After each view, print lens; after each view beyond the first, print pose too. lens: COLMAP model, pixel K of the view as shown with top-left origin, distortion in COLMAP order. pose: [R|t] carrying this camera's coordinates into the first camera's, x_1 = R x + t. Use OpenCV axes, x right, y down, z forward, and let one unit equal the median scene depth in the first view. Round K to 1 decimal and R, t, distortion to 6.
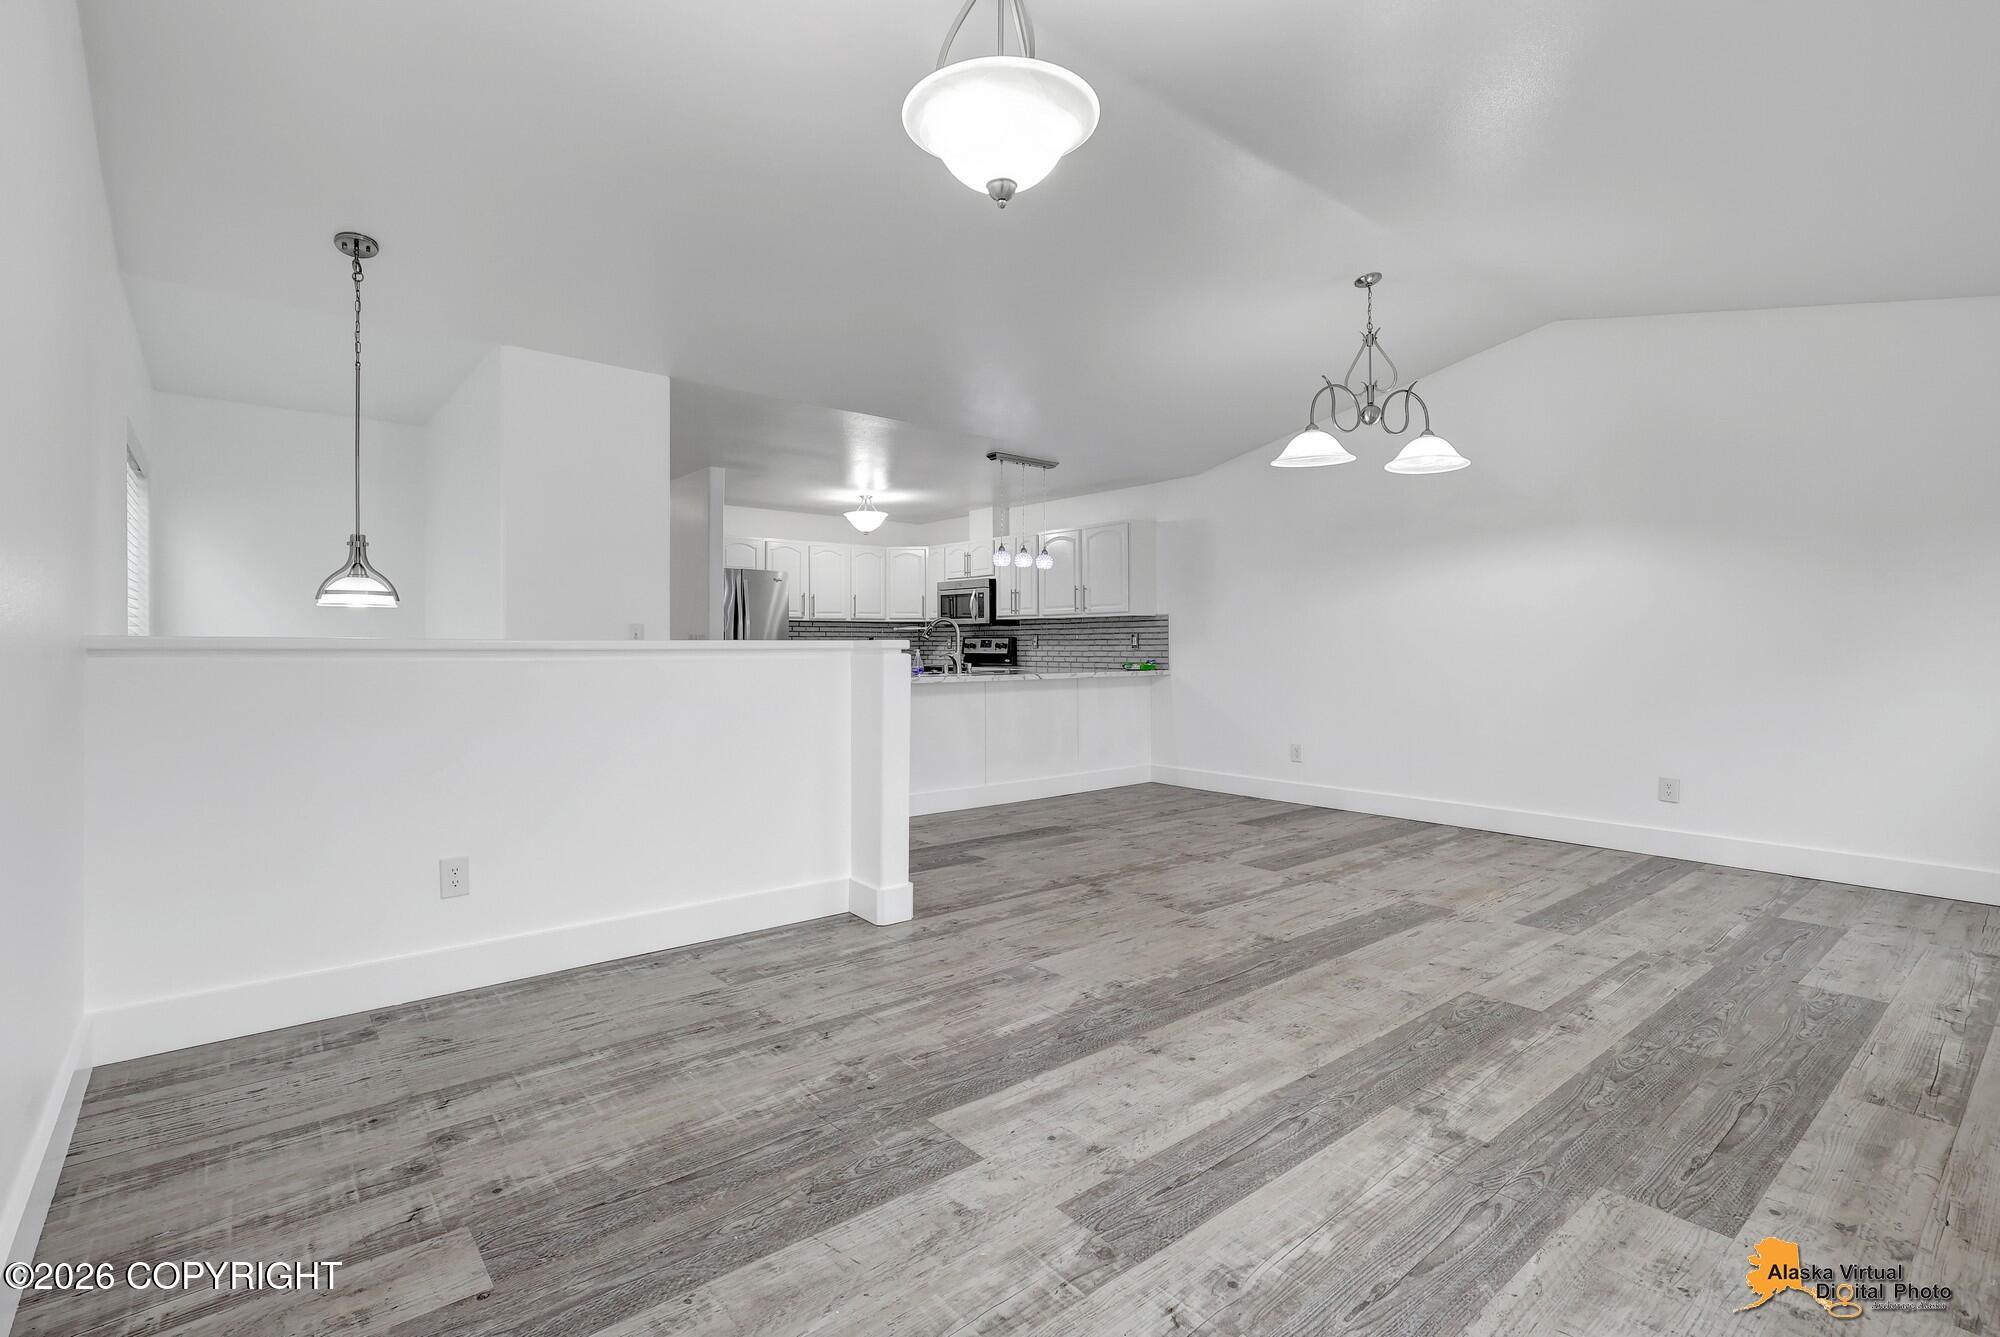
lens RADIAL K [[934.3, 0, 988.9], [0, 934.3, 669.5], [0, 0, 1]] dist [-0.001750, -0.001712]
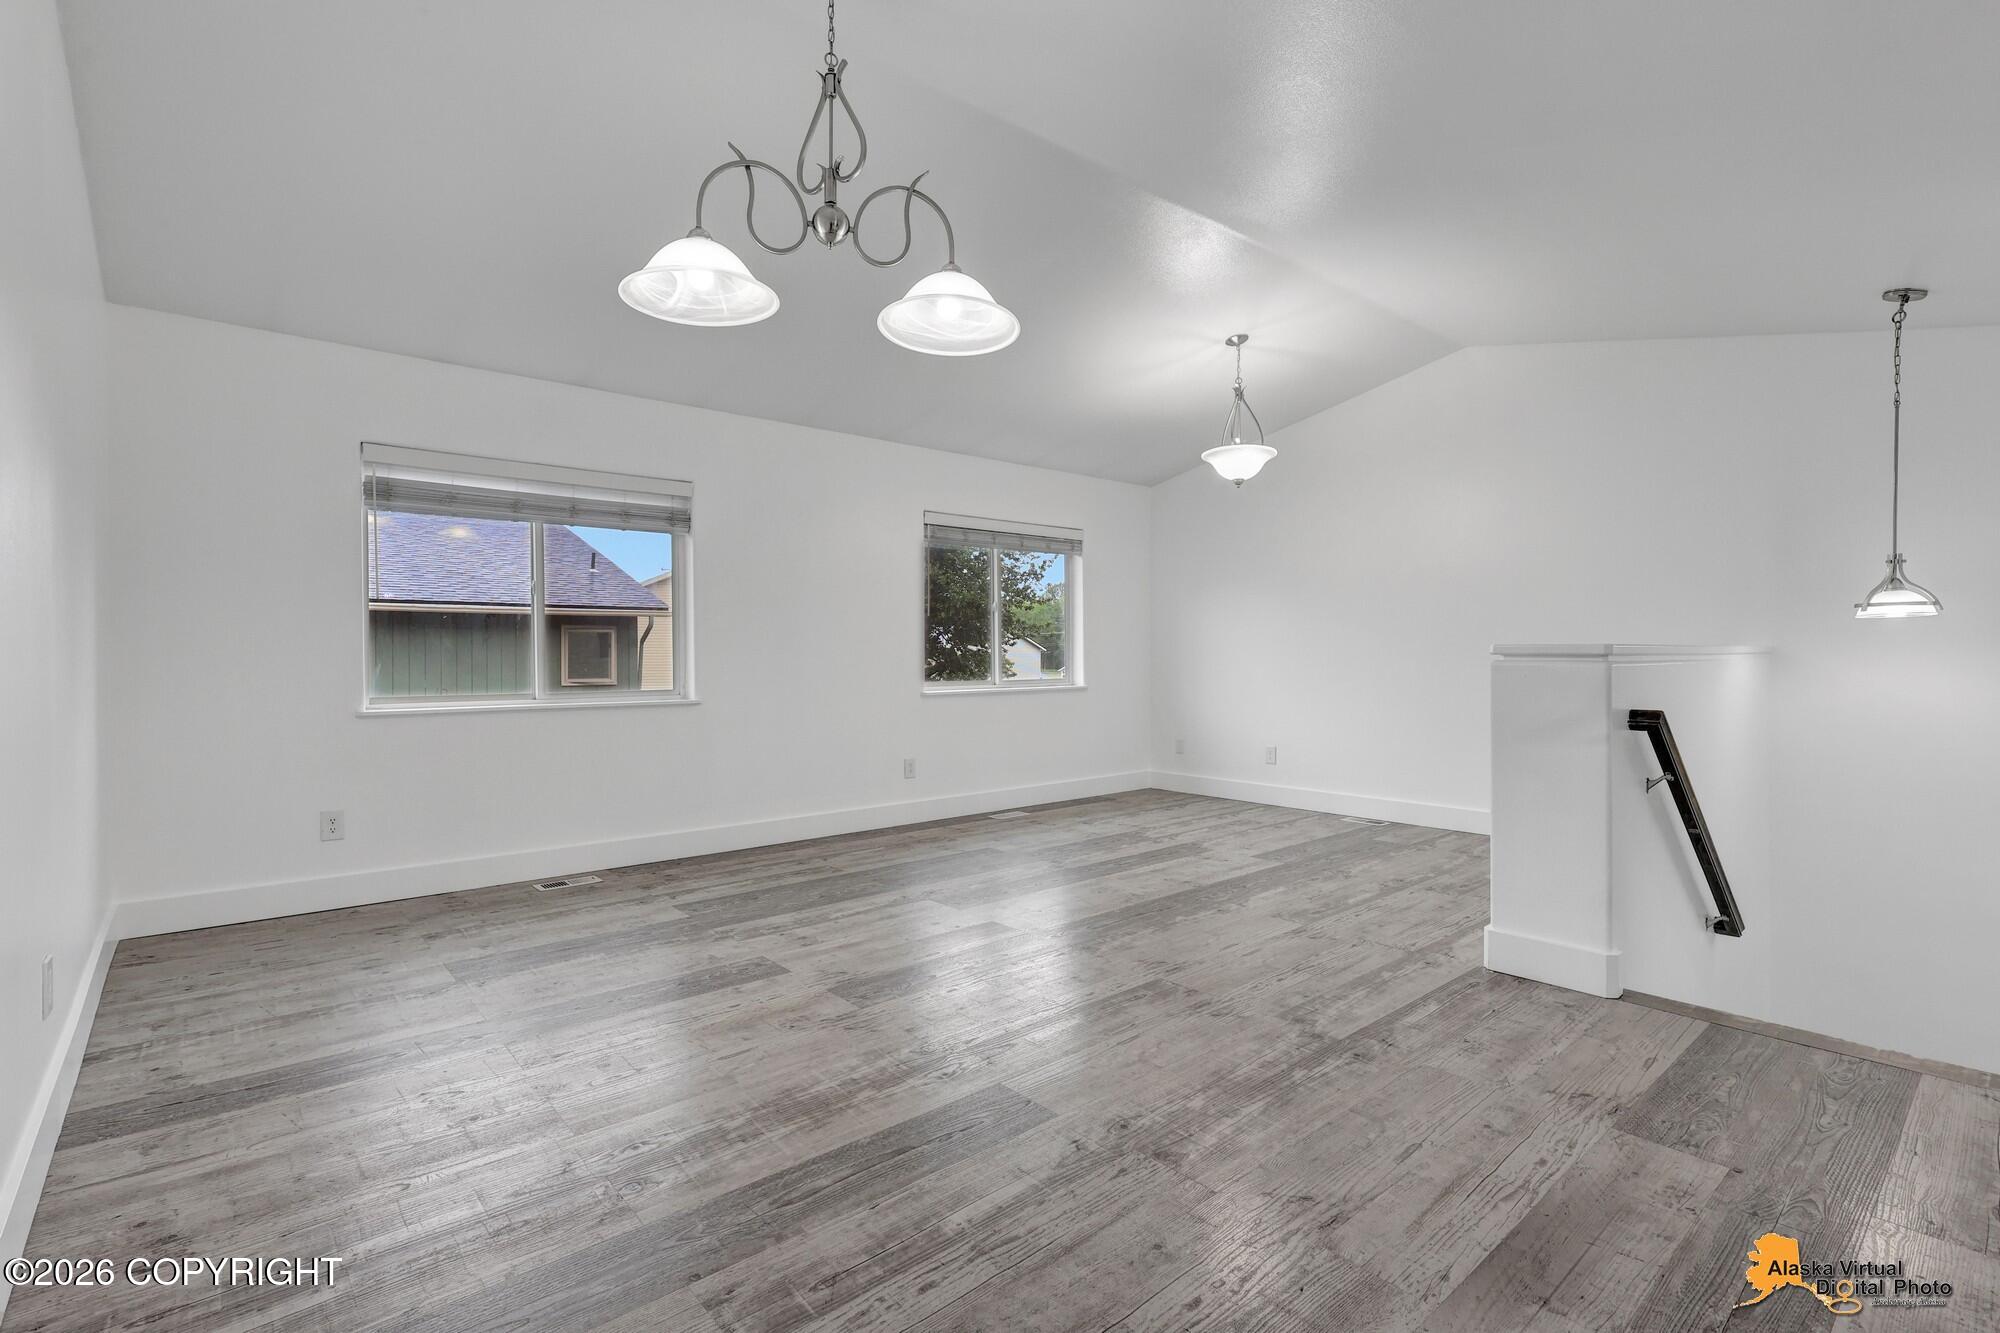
lens RADIAL K [[934.3, 0, 999.1], [0, 934.3, 667.2], [0, 0, 1]] dist [-0.001750, -0.001712]
pose [[-0.999569, 0.000655, -0.029344, 0.465021], [-0.000593, 0.999096, 0.042518, -0.055257], [0.029346, 0.042518, -0.998665, 2.181951]]
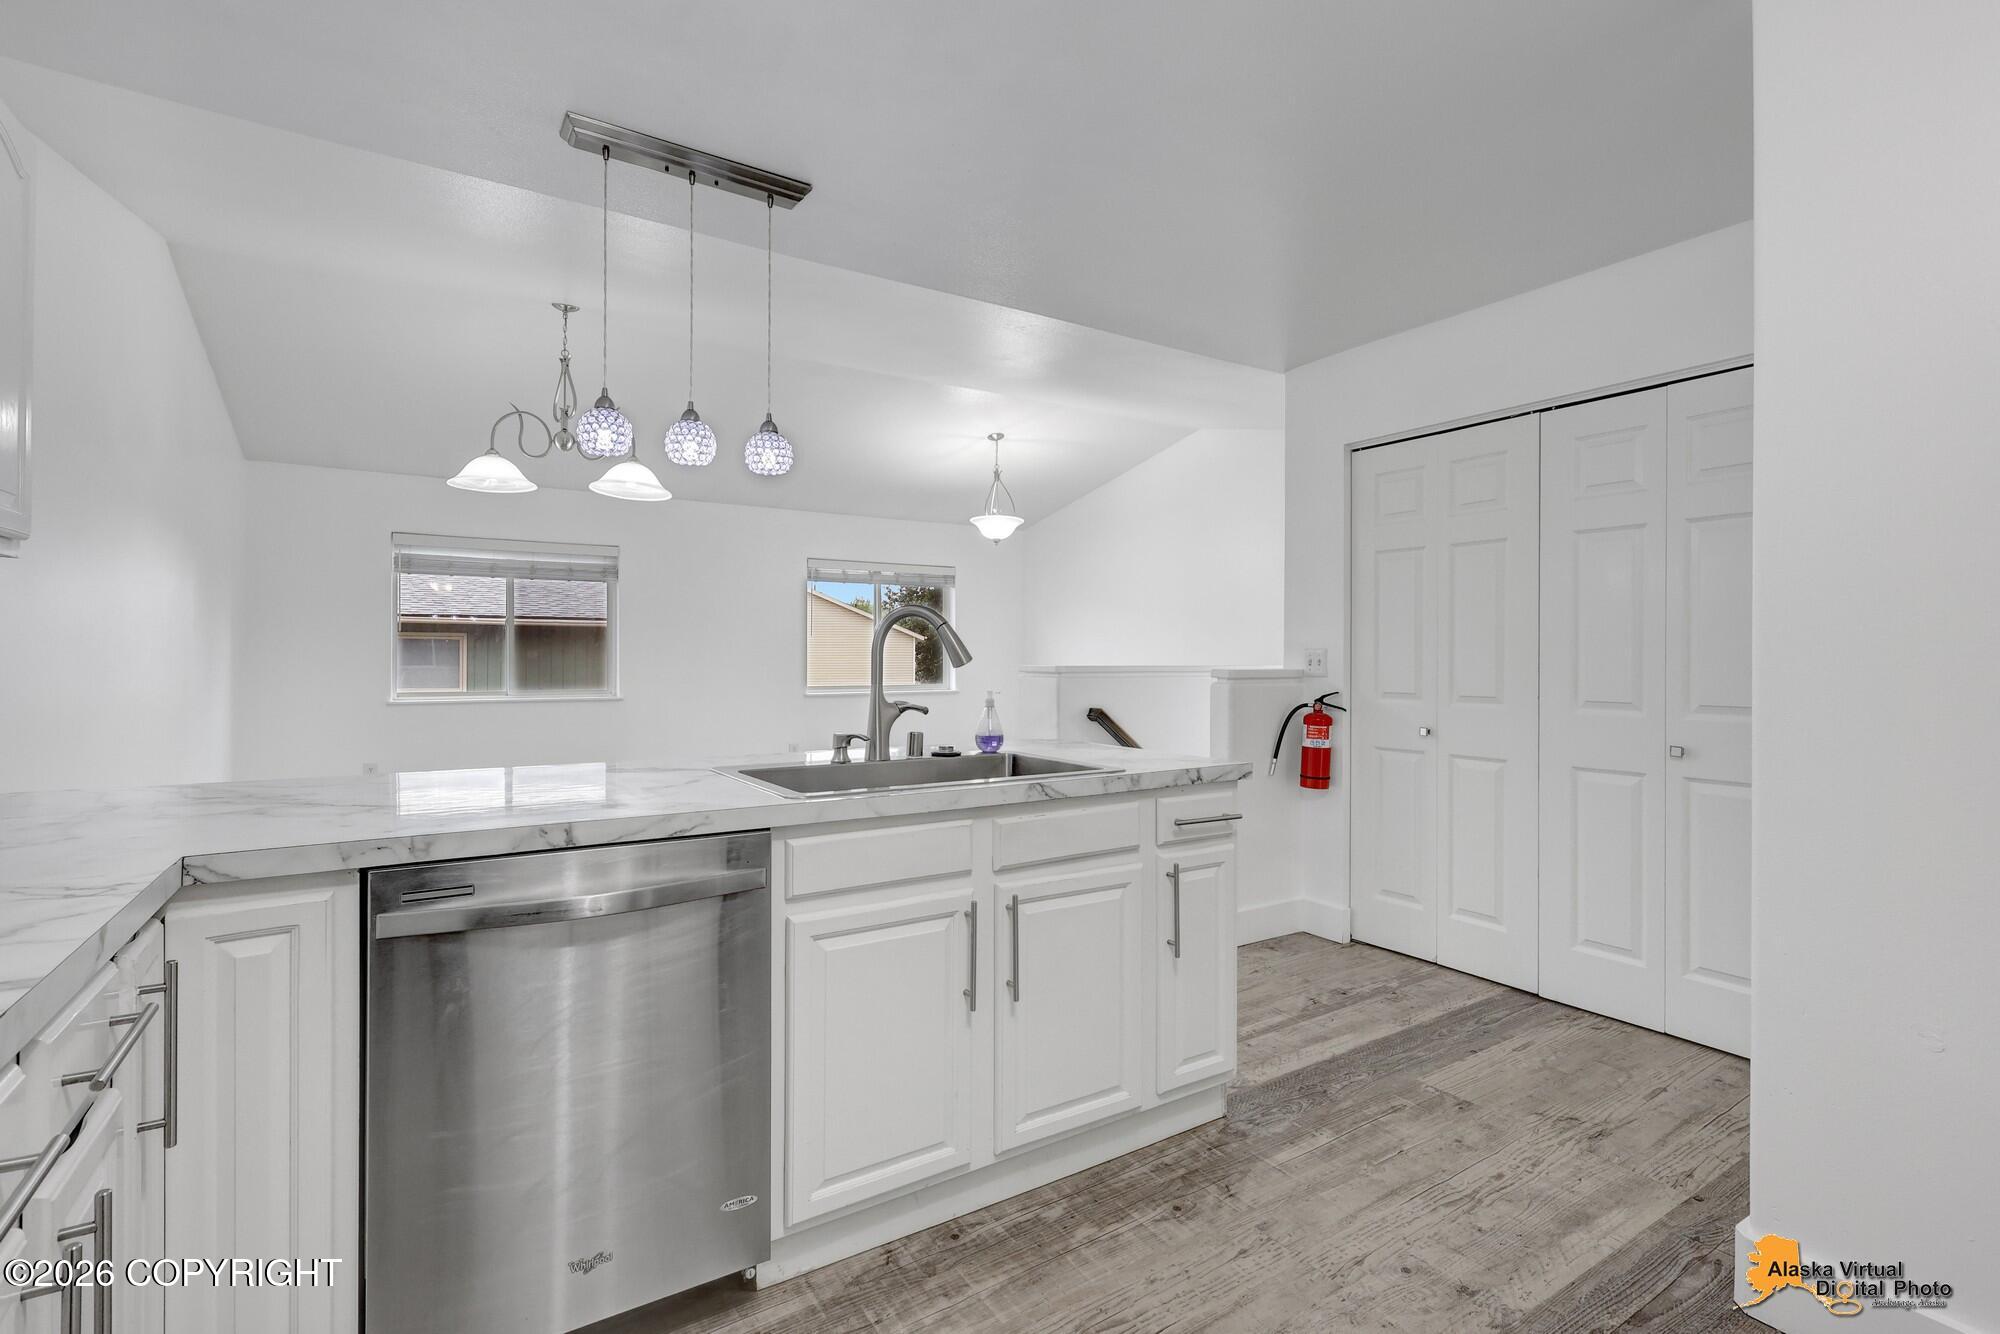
lens RADIAL K [[934.3, 0, 992.1], [0, 934.3, 661.1], [0, 0, 1]] dist [-0.001750, -0.001712]
pose [[-0.993773, -0.004138, 0.111351, -0.218768], [-0.000614, 0.999498, 0.031661, -0.092864], [-0.111426, 0.031395, -0.993277, 2.746189]]
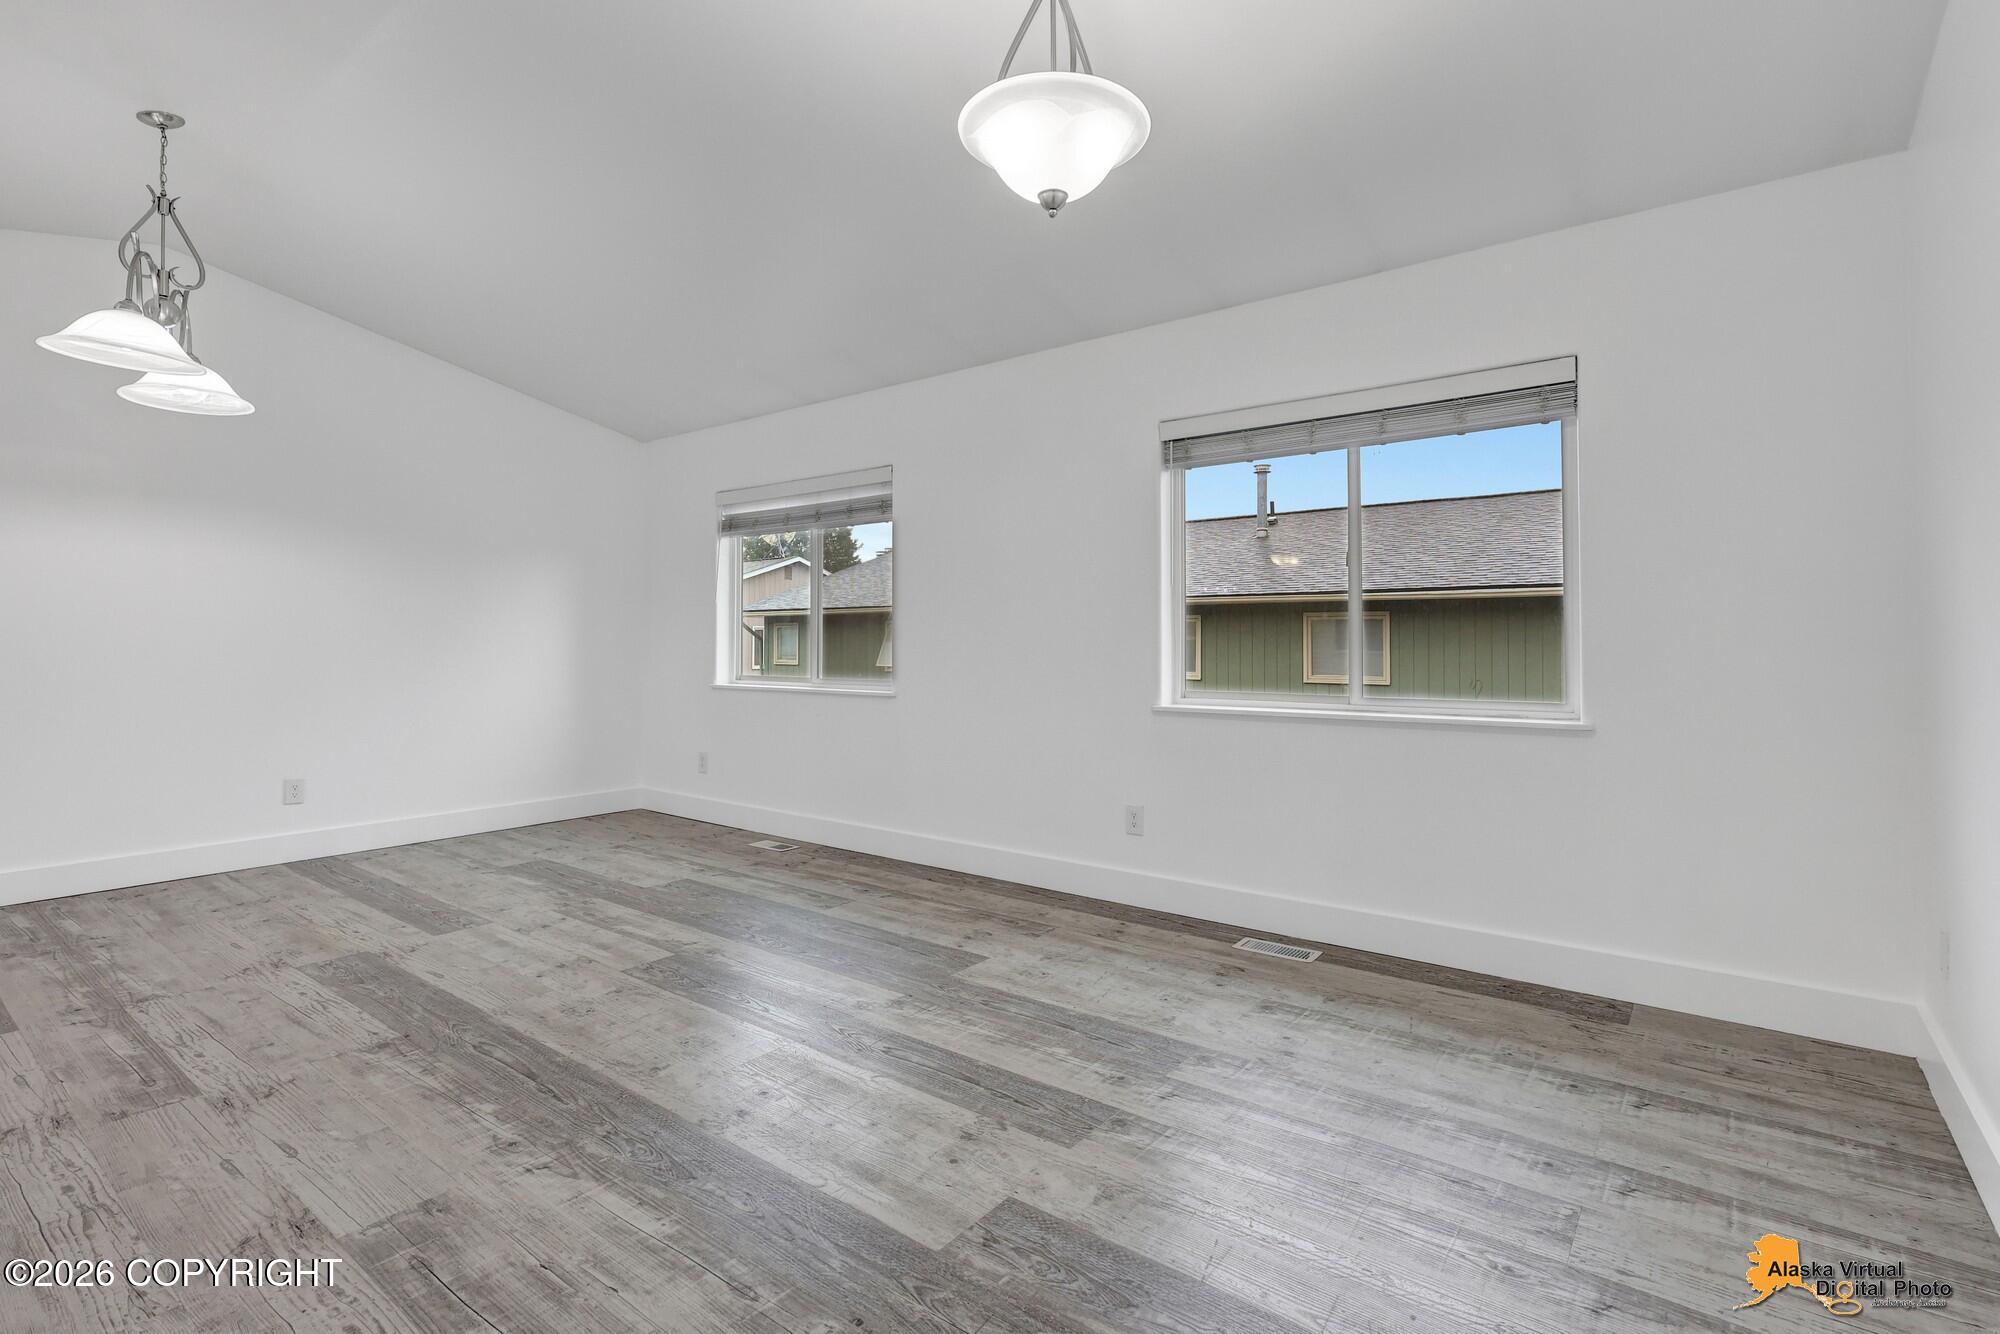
lens RADIAL K [[934.3, 0, 1001.7], [0, 934.3, 658.7], [0, 0, 1]] dist [-0.001750, -0.001712]
pose [[-0.223248, -0.019264, 0.974571, -0.567860], [0.025124, 0.999359, 0.025509, -0.022046], [-0.974438, 0.030180, -0.222621, 0.756771]]
